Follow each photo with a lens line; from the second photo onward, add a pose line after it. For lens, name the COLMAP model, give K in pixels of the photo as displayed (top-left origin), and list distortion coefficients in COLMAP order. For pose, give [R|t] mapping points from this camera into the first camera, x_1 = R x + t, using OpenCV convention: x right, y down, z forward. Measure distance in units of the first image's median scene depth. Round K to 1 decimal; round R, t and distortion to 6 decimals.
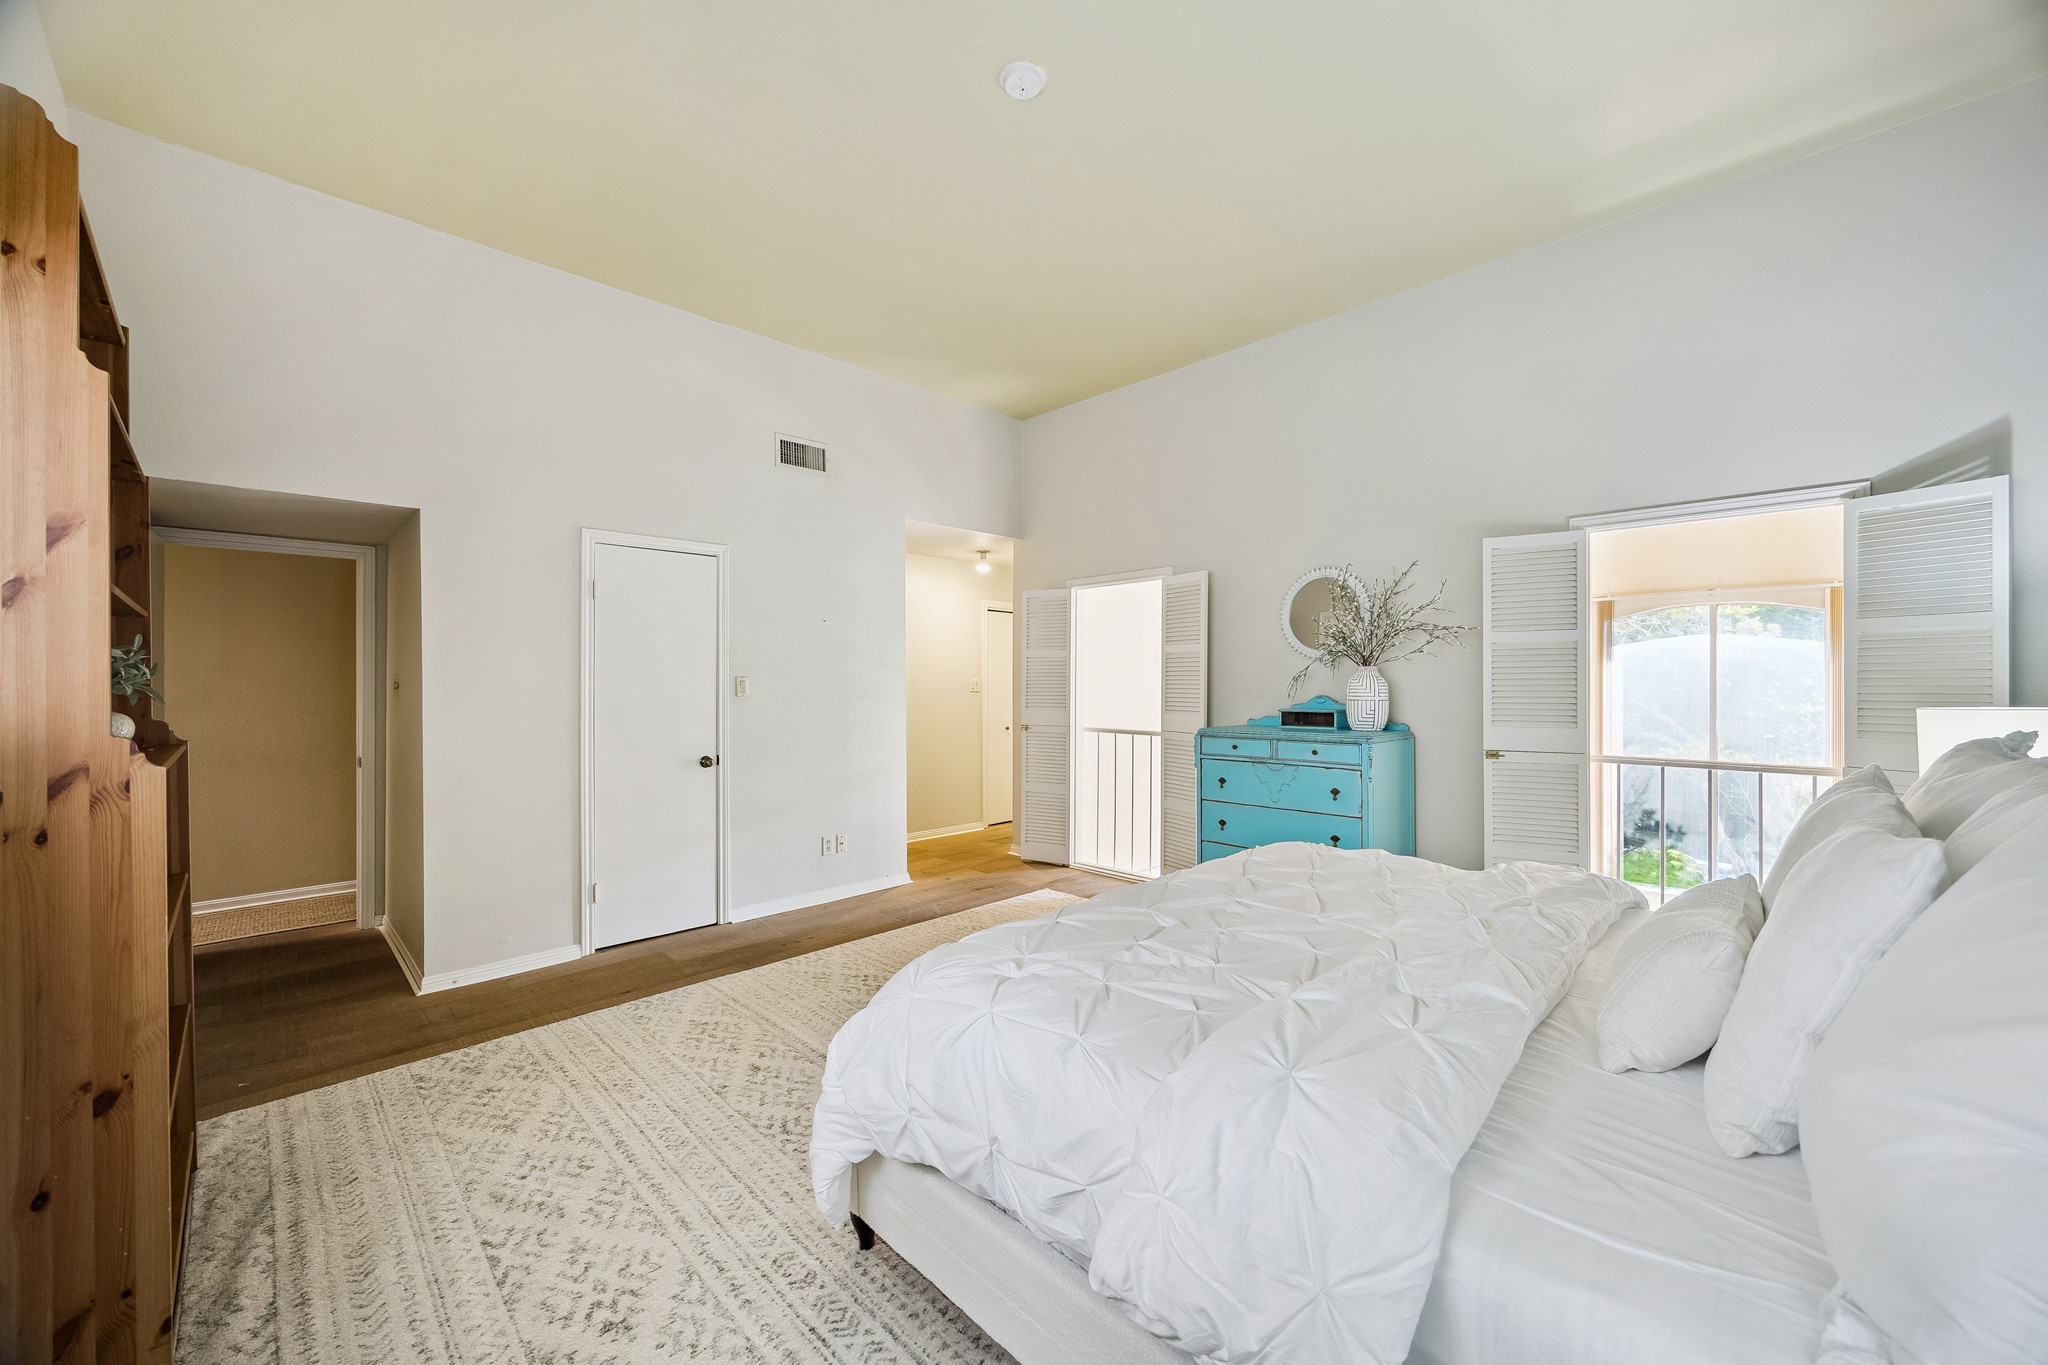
lens RADIAL K [[777.5, 0, 1038.2], [0, 777.5, 682.0], [0, 0, 1]] dist [-0.000573, -0.000016]
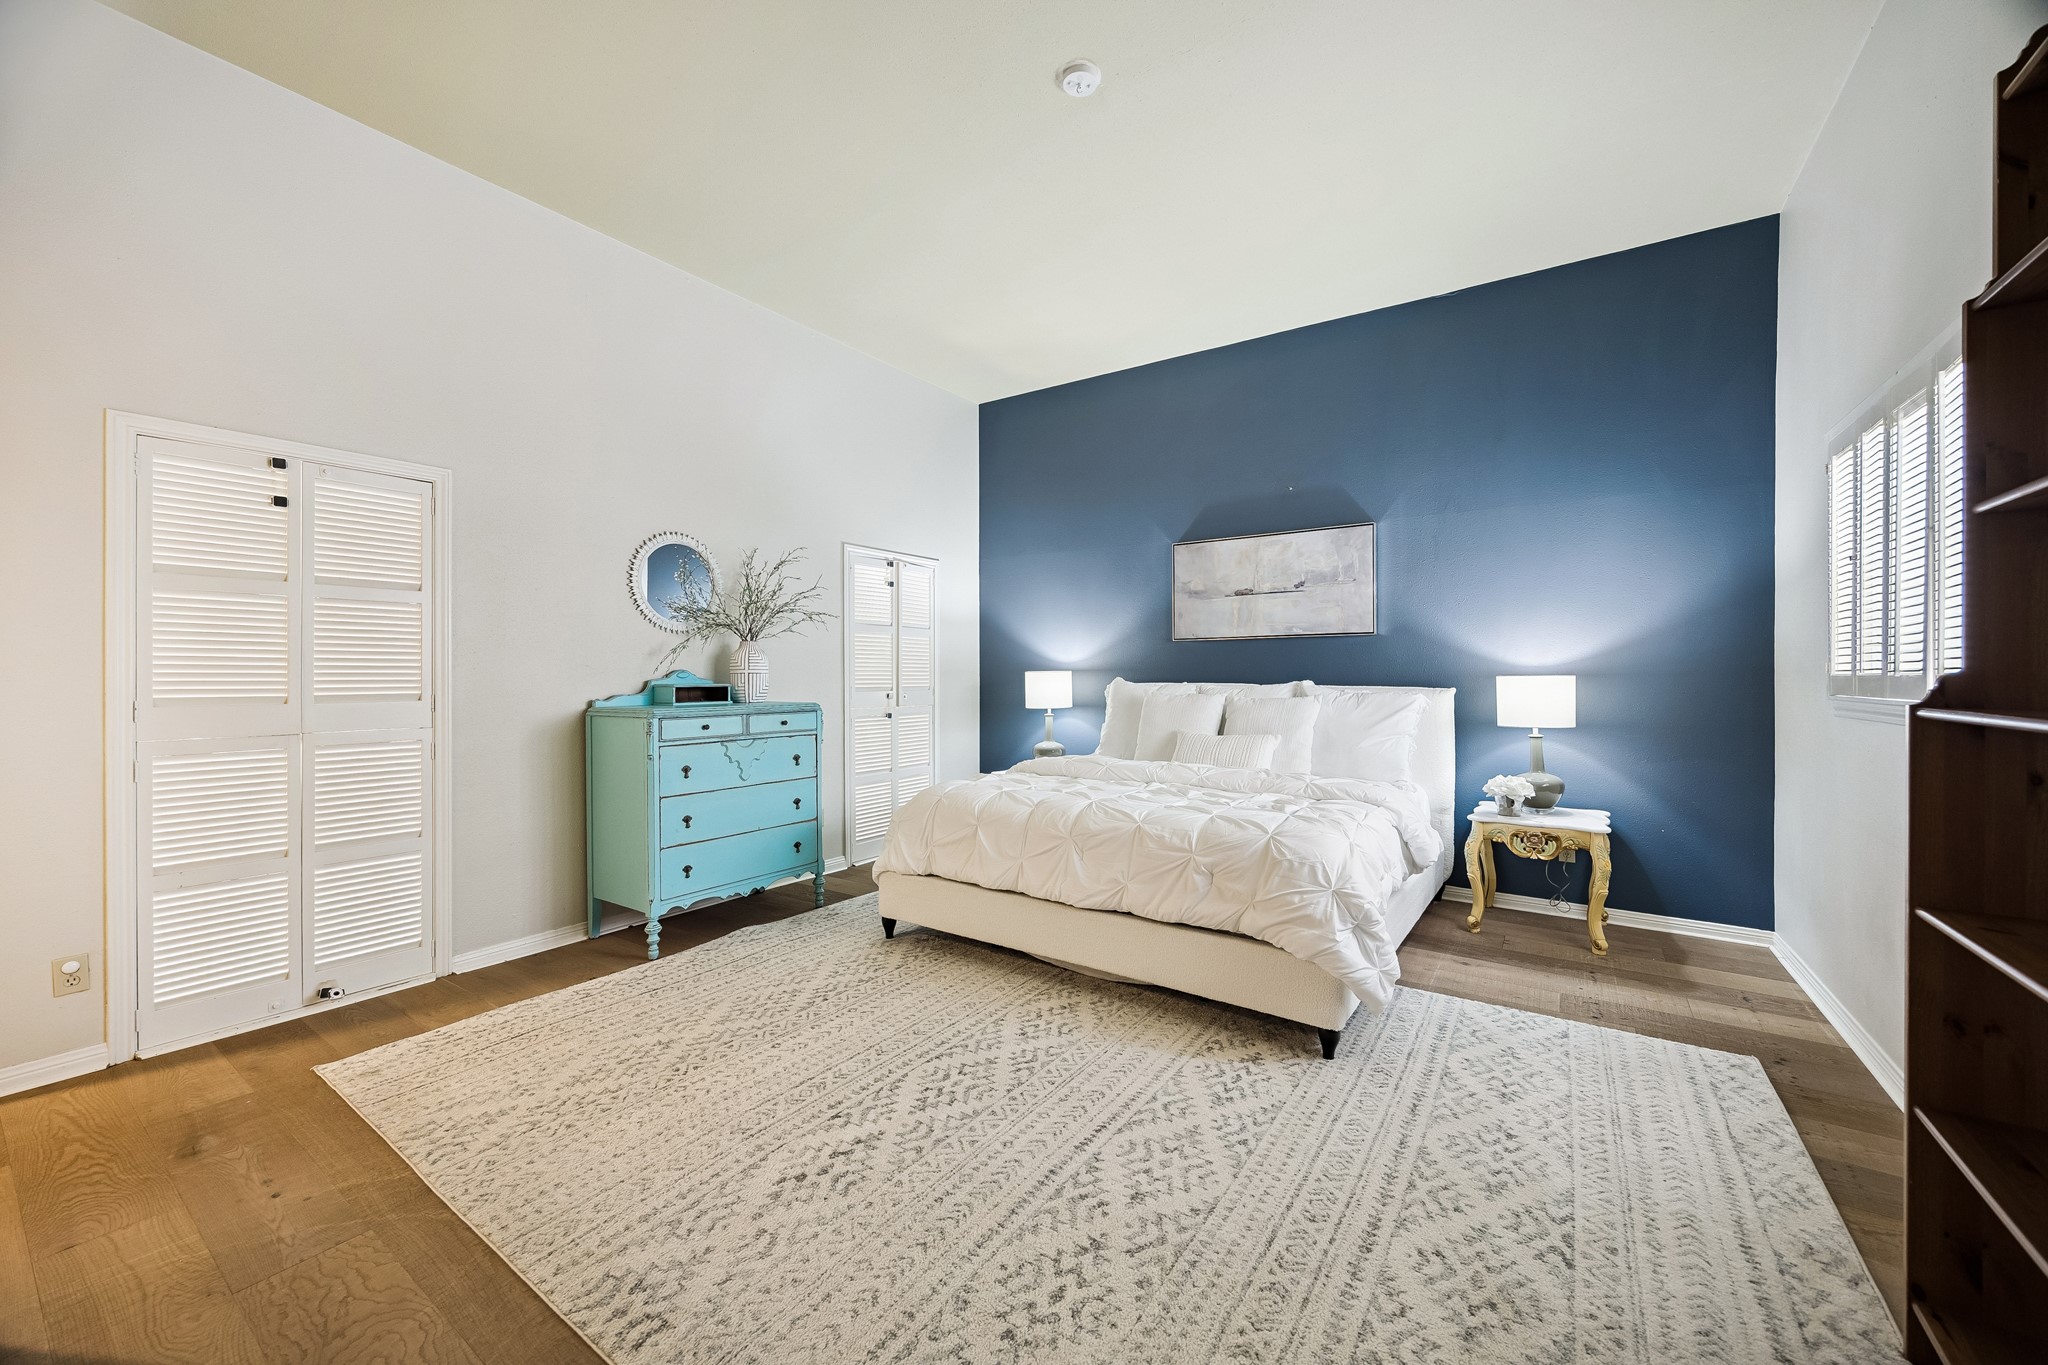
lens RADIAL K [[777.5, 0, 1038.2], [0, 777.5, 682.0], [0, 0, 1]] dist [-0.000573, -0.000016]
pose [[-0.180032, -0.001340, 0.983660, -1.039222], [0.001202, 0.999998, 0.001582, 0.051541], [-0.983660, 0.001468, -0.180030, 1.240159]]
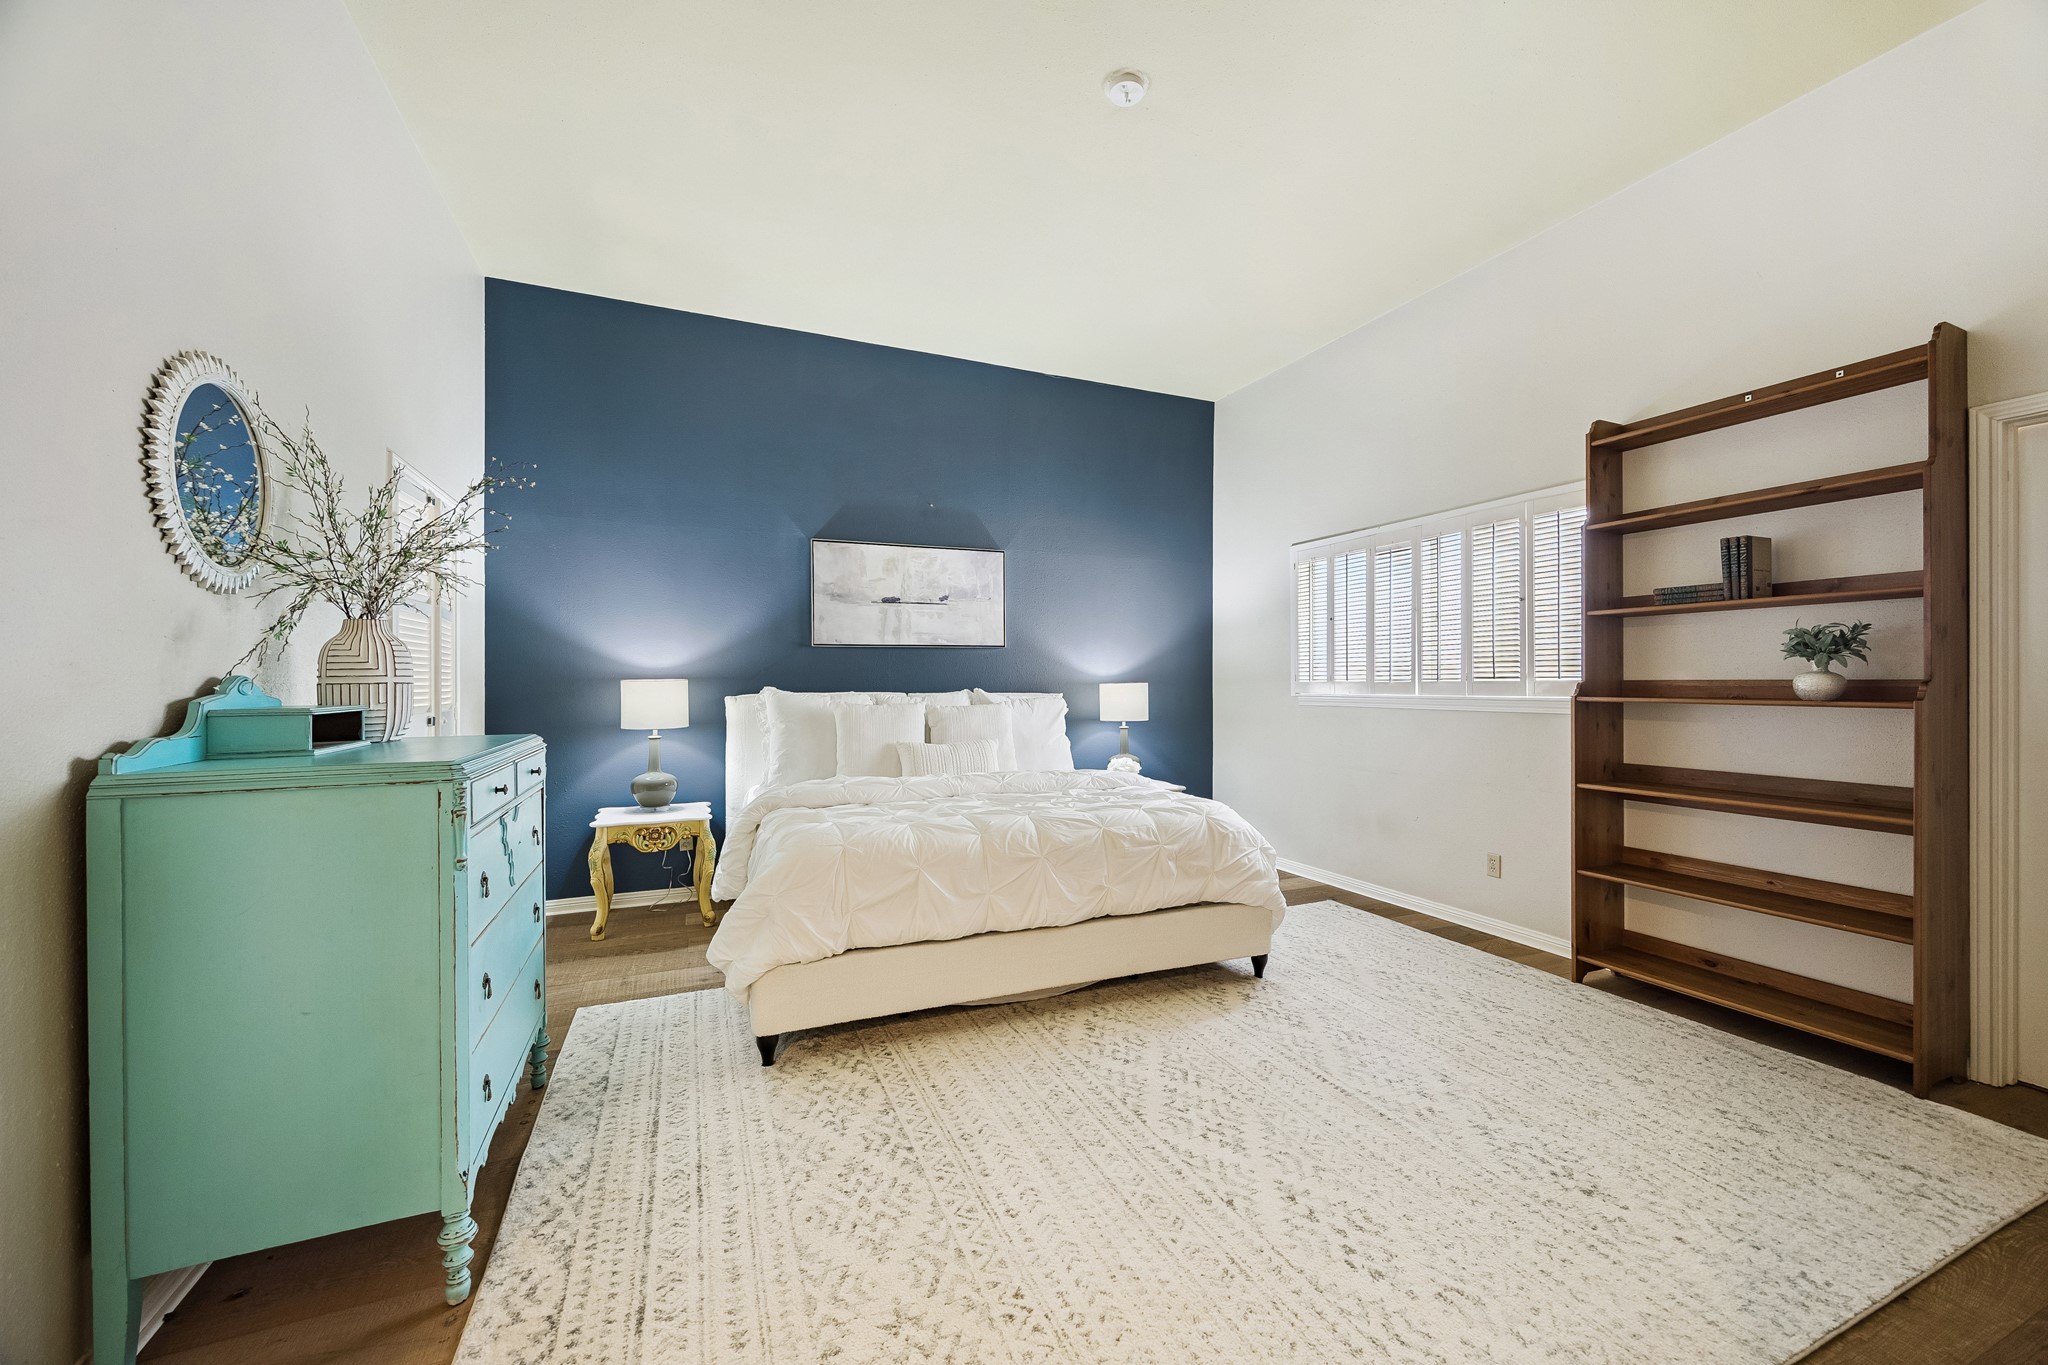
lens RADIAL K [[779.2, 0, 1033.6], [0, 779.2, 687.8], [0, 0, 1]] dist [0.004406, 0.000412]
pose [[-0.925023, 0.003896, 0.379892, -0.303409], [0.006843, 0.999956, 0.006407, 0.039322], [-0.379850, 0.008526, -0.925009, 2.017655]]
